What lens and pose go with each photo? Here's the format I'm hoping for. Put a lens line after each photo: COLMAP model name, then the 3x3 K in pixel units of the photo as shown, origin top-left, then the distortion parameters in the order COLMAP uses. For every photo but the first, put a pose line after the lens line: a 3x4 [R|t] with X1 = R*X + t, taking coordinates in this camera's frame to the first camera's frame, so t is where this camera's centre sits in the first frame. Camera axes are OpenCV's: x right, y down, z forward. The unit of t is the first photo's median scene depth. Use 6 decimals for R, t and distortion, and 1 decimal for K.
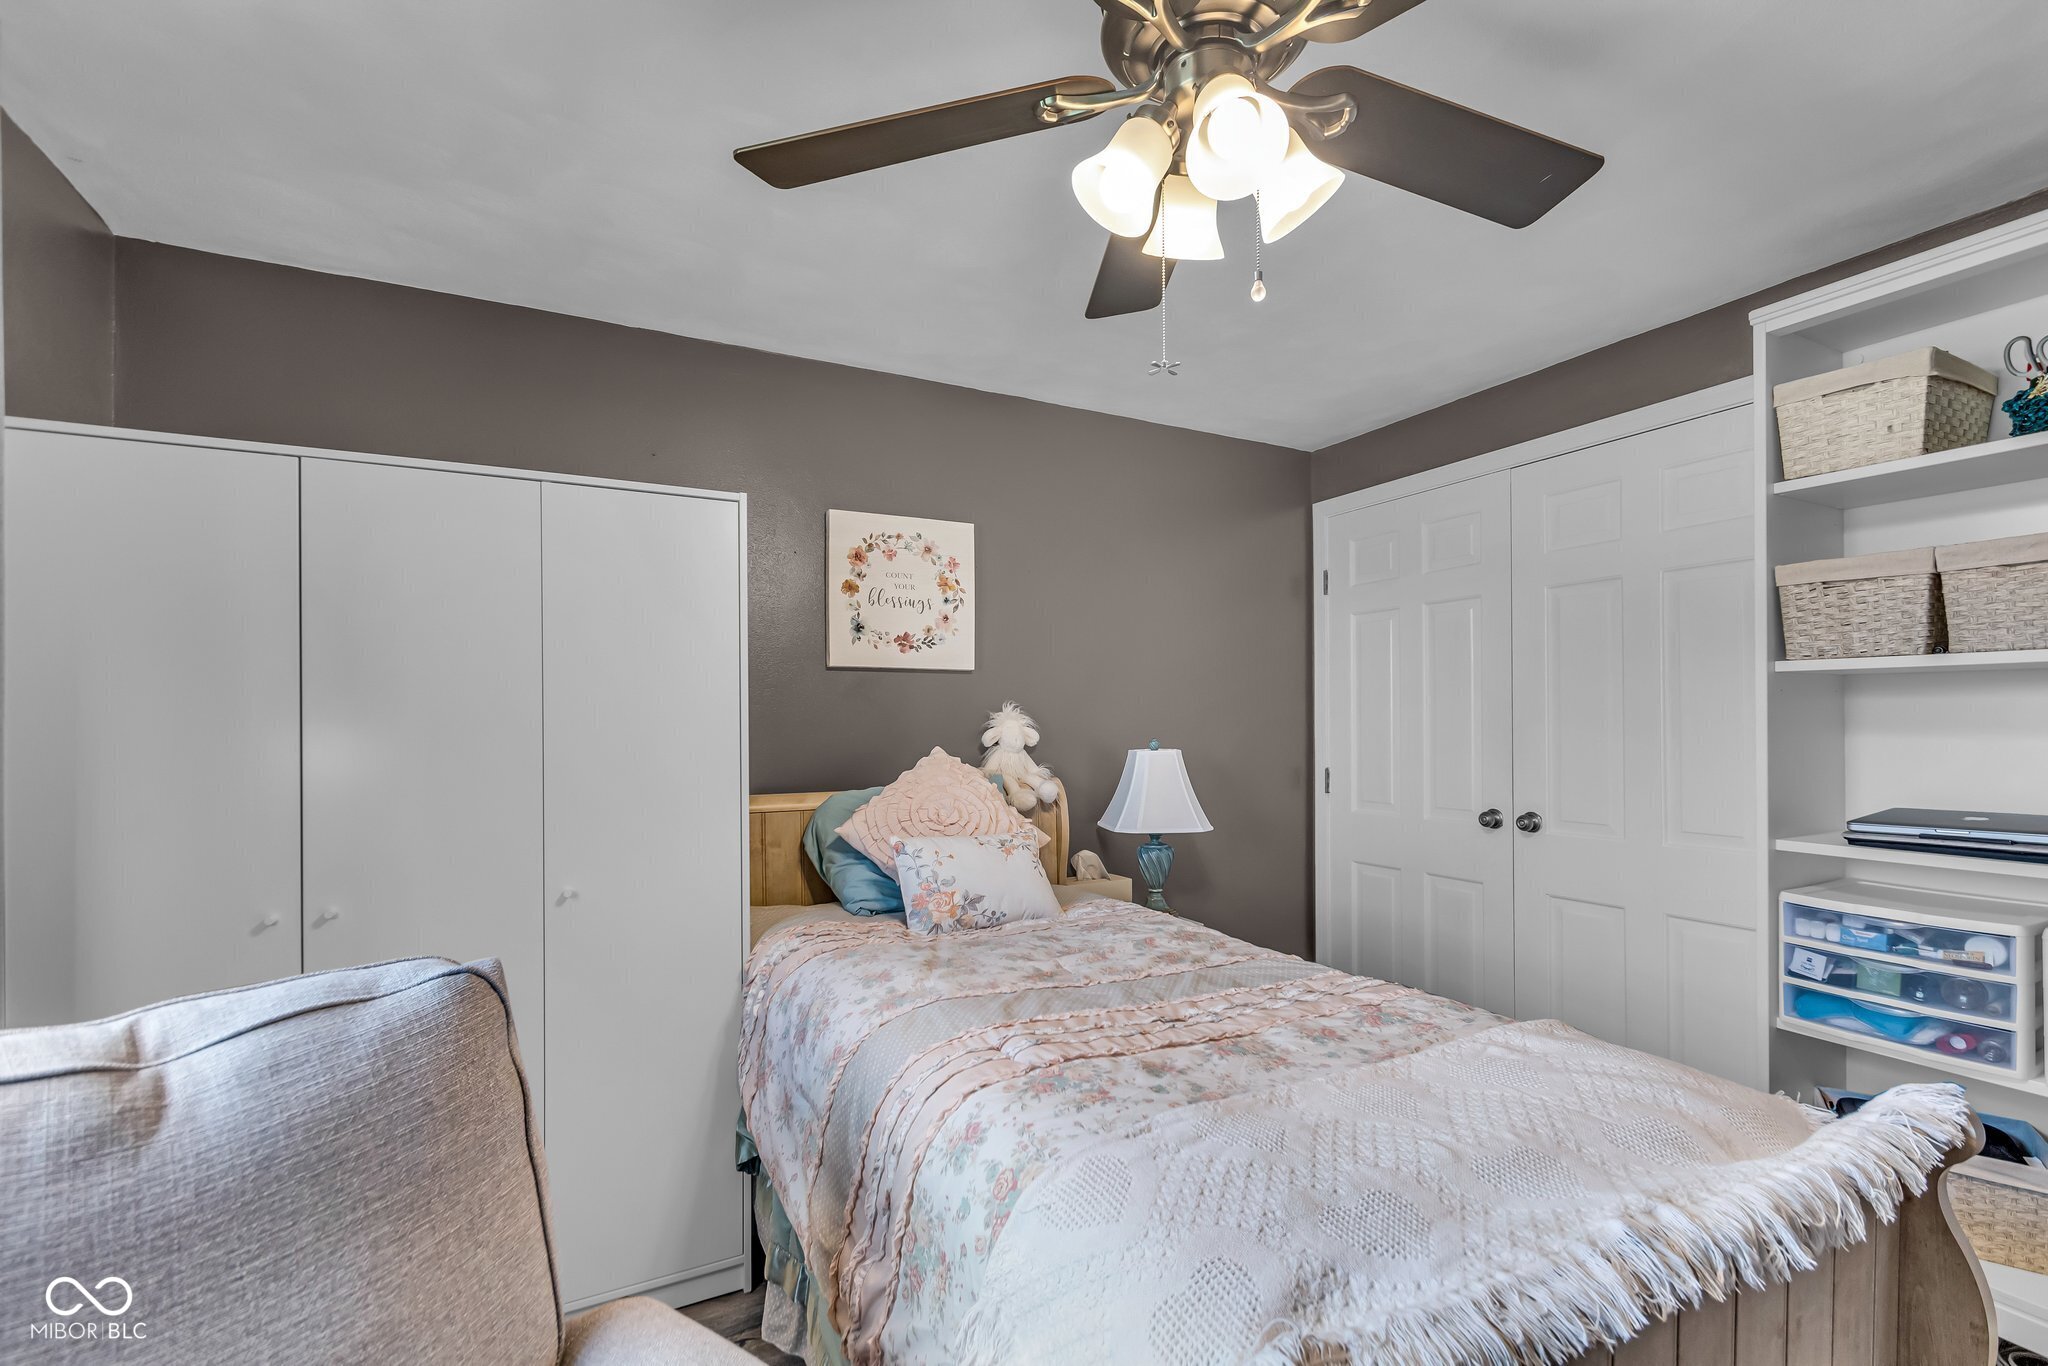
lens RADIAL K [[924.6, 0, 1031.6], [0, 924.6, 721.2], [0, 0, 1]] dist [-0.001706, -0.000464]
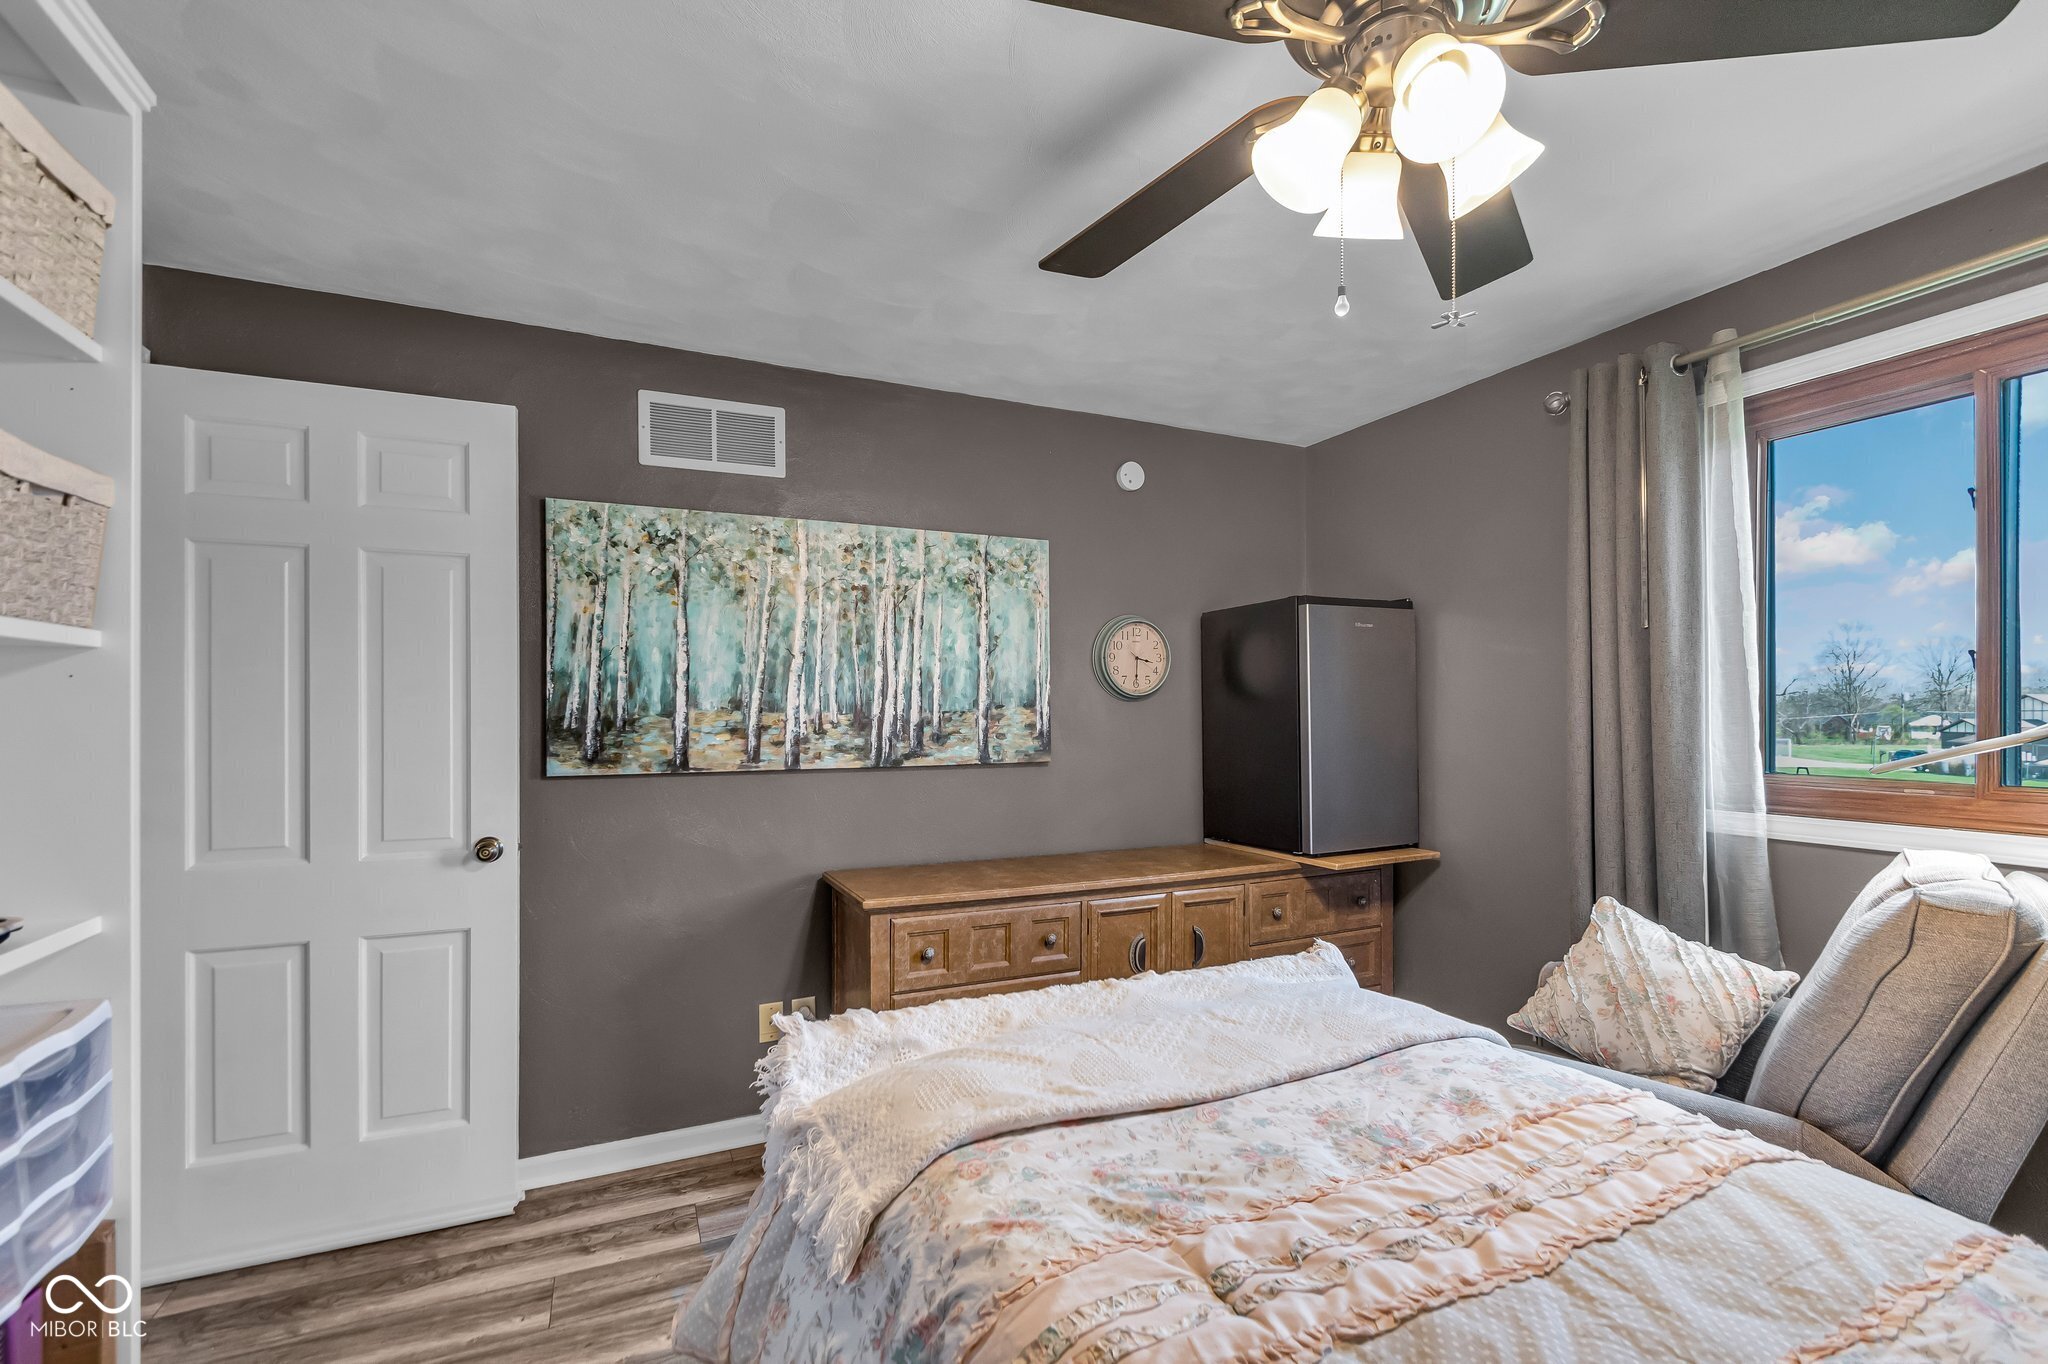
lens RADIAL K [[912.8, 0, 1028.2], [0, 912.8, 709.0], [0, 0, 1]] dist [0.000053, -0.000761]
pose [[-0.998068, 0.008325, 0.061576, 0.282814], [0.008374, 0.999965, 0.000533, -0.005794], [-0.061569, 0.001048, -0.998102, 1.078998]]
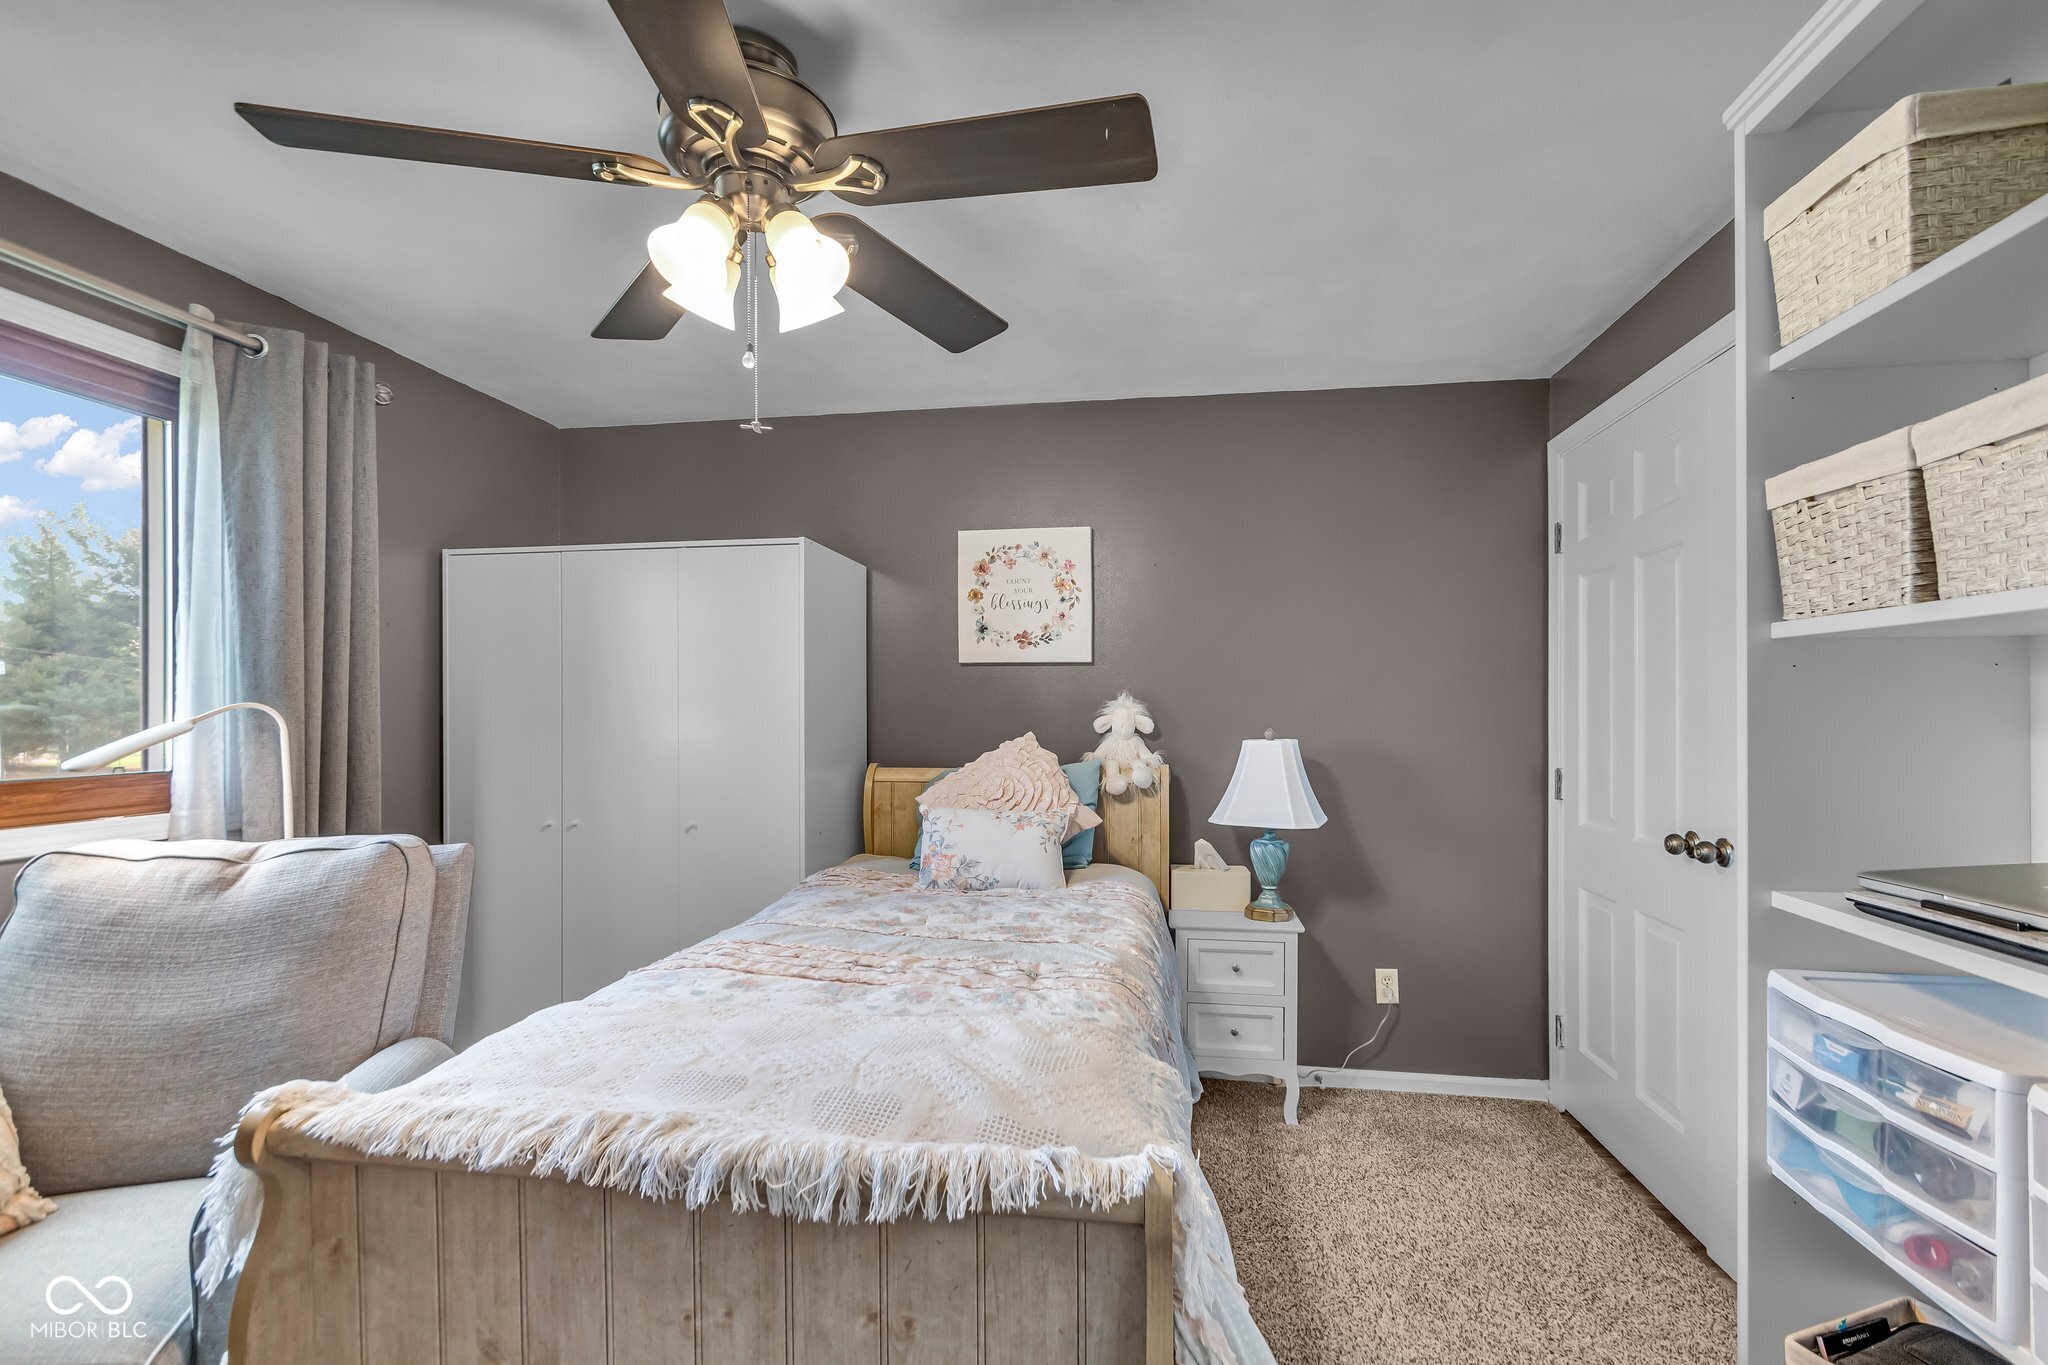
lens RADIAL K [[912.8, 0, 1028.2], [0, 912.8, 709.5], [0, 0, 1]] dist [0.000053, -0.000761]
pose [[0.799346, 0.003218, -0.600863, 0.673717], [-0.002386, 0.999995, 0.002181, -0.002108], [0.600867, -0.000310, 0.799349, 0.133915]]
